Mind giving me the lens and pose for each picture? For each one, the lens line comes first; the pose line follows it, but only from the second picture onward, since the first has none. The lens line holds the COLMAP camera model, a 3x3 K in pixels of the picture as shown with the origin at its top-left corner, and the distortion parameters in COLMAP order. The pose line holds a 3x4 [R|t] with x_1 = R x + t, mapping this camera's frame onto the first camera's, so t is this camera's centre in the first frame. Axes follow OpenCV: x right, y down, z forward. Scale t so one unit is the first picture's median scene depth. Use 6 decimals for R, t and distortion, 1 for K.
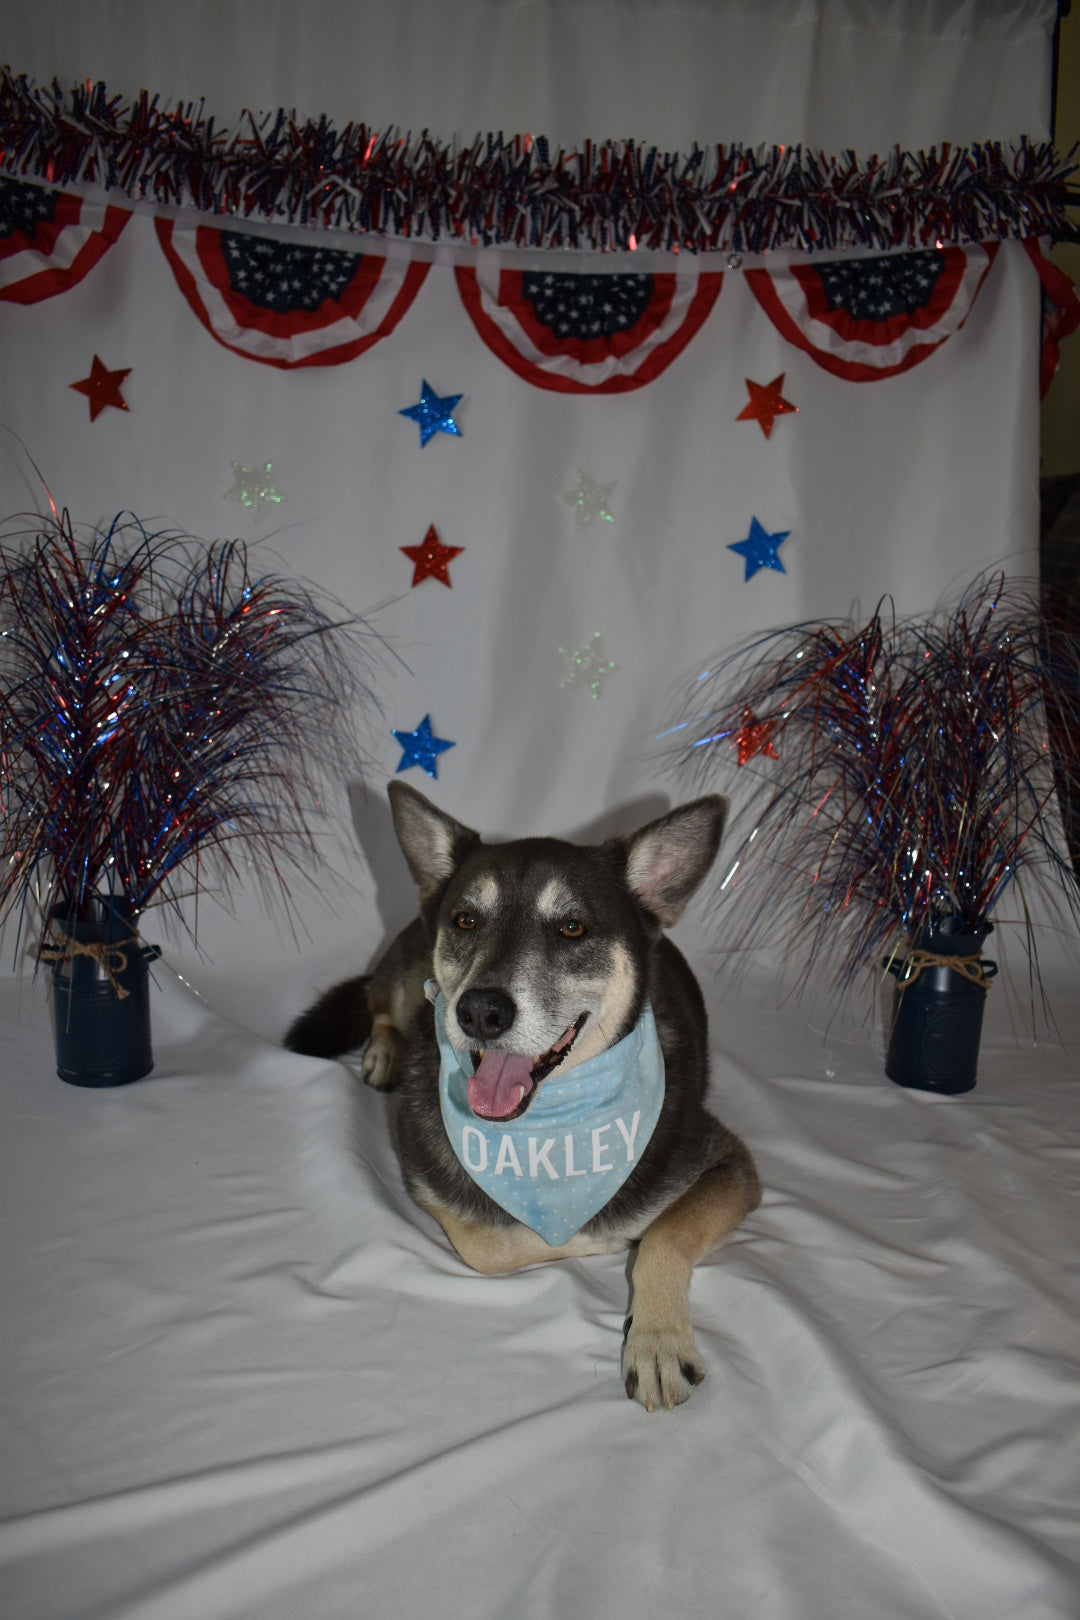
lens RADIAL K [[1258.6, 0, 533.4], [0, 1258.6, 808.8], [0, 0, 1]] dist [-0.094039, 0.014941]
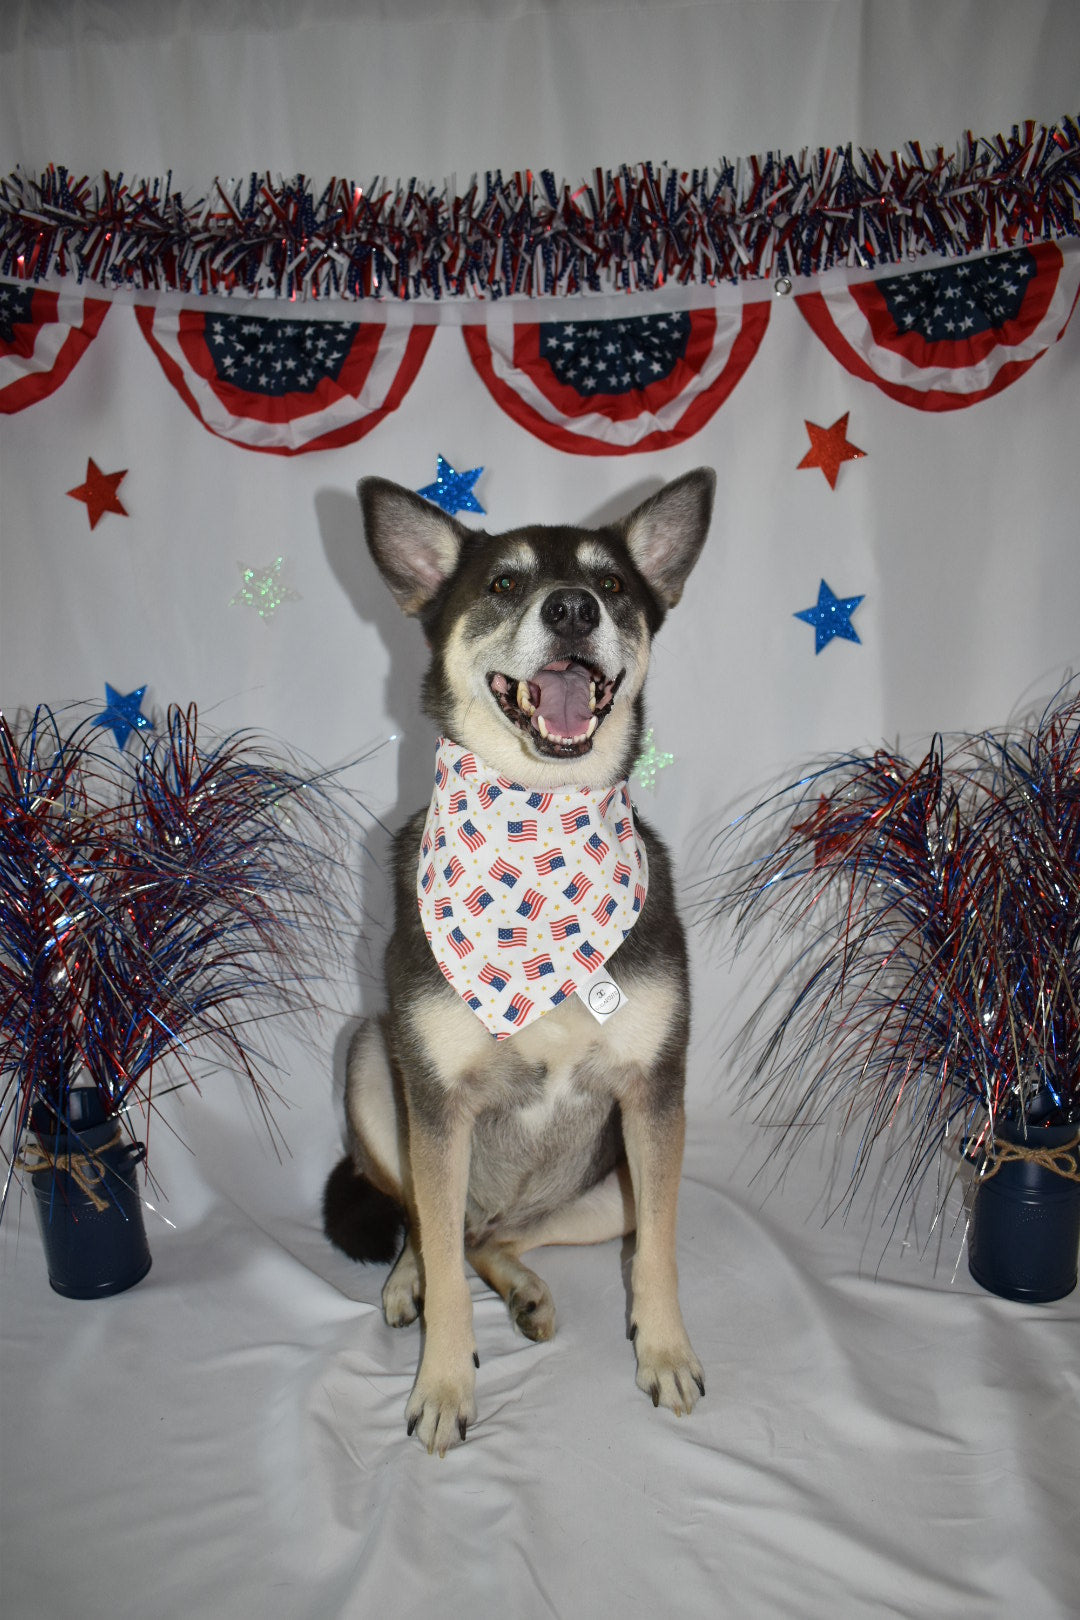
lens RADIAL K [[1258.6, 0, 533.0], [0, 1258.6, 808.9], [0, 0, 1]] dist [-0.094039, 0.014941]
pose [[0.989160, -0.043811, -0.140153, 0.097923], [0.049402, 0.998106, 0.036663, -0.123730], [0.138281, -0.043190, 0.989451, 0.109867]]
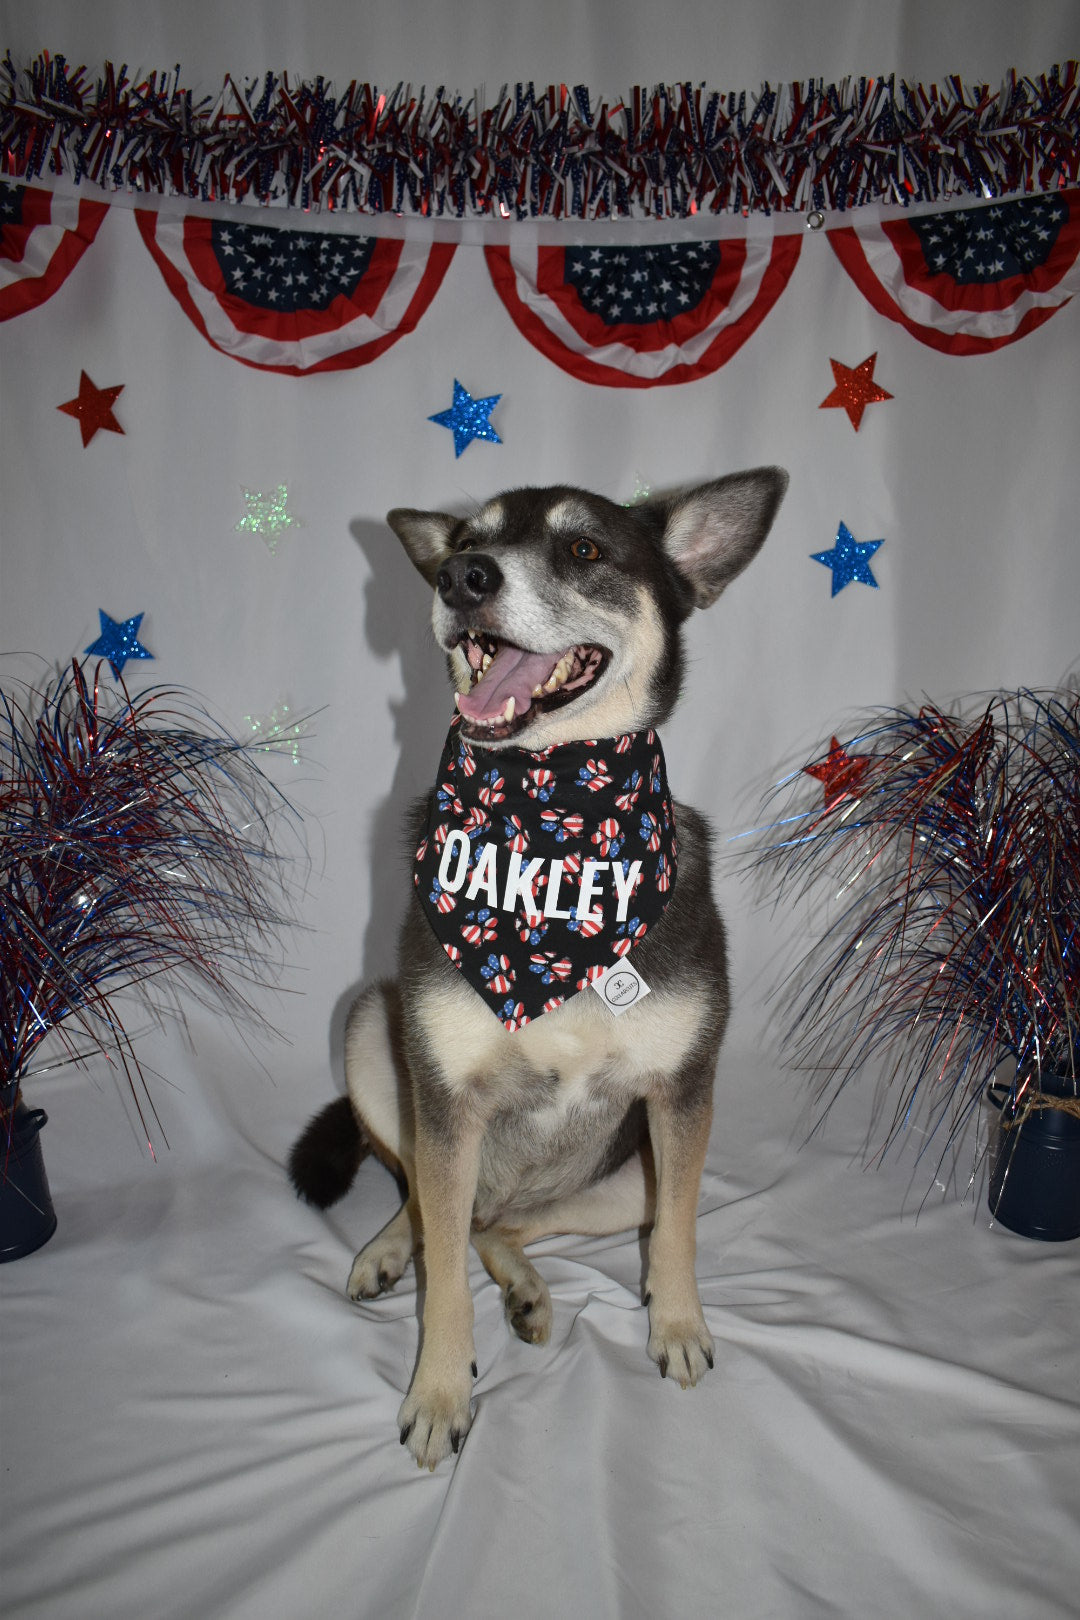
lens RADIAL K [[1258.6, 0, 541.5], [0, 1258.6, 805.7], [0, 0, 1]] dist [-0.094039, 0.014941]
pose [[0.997391, -0.023510, -0.068255, 0.025010], [0.031160, 0.993074, 0.113285, -0.152355], [0.065119, -0.115116, 0.991215, 0.114564]]
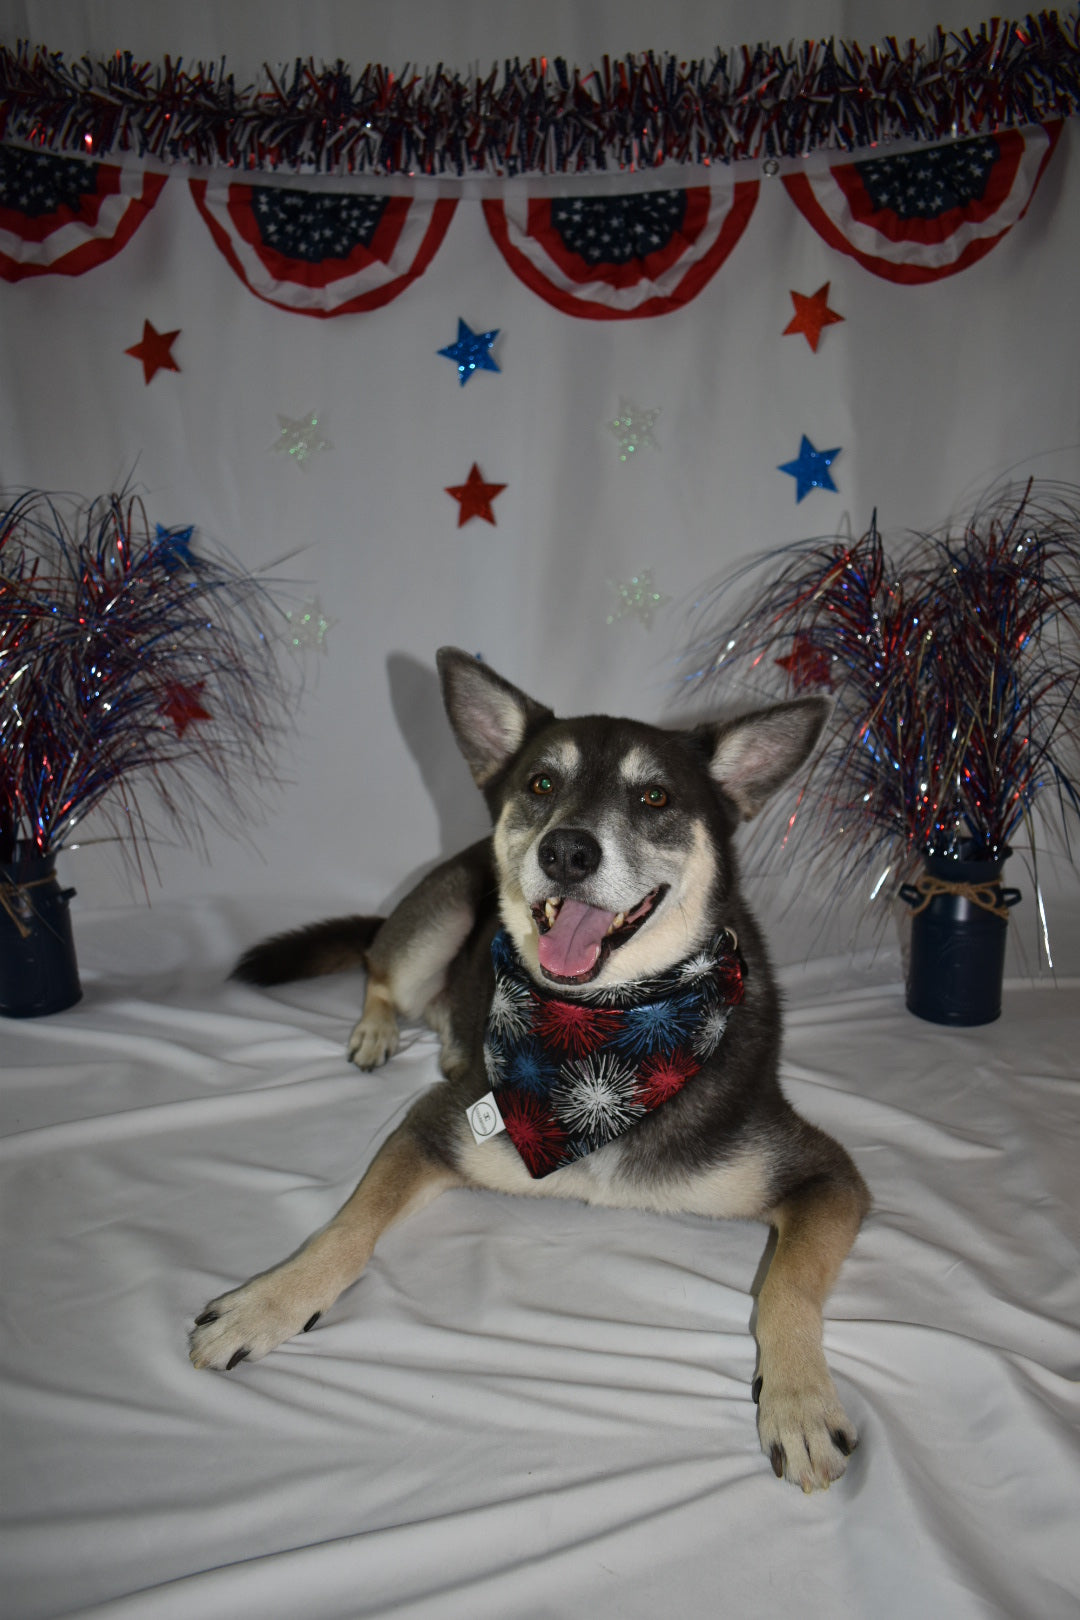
lens RADIAL K [[1258.6, 0, 537.7], [0, 1258.6, 814.0], [0, 0, 1]] dist [-0.094039, 0.014941]
pose [[0.987307, -0.019883, -0.157575, 0.127688], [0.028474, 0.998217, 0.052451, 0.002163], [0.156251, -0.056272, 0.986113, 0.006563]]
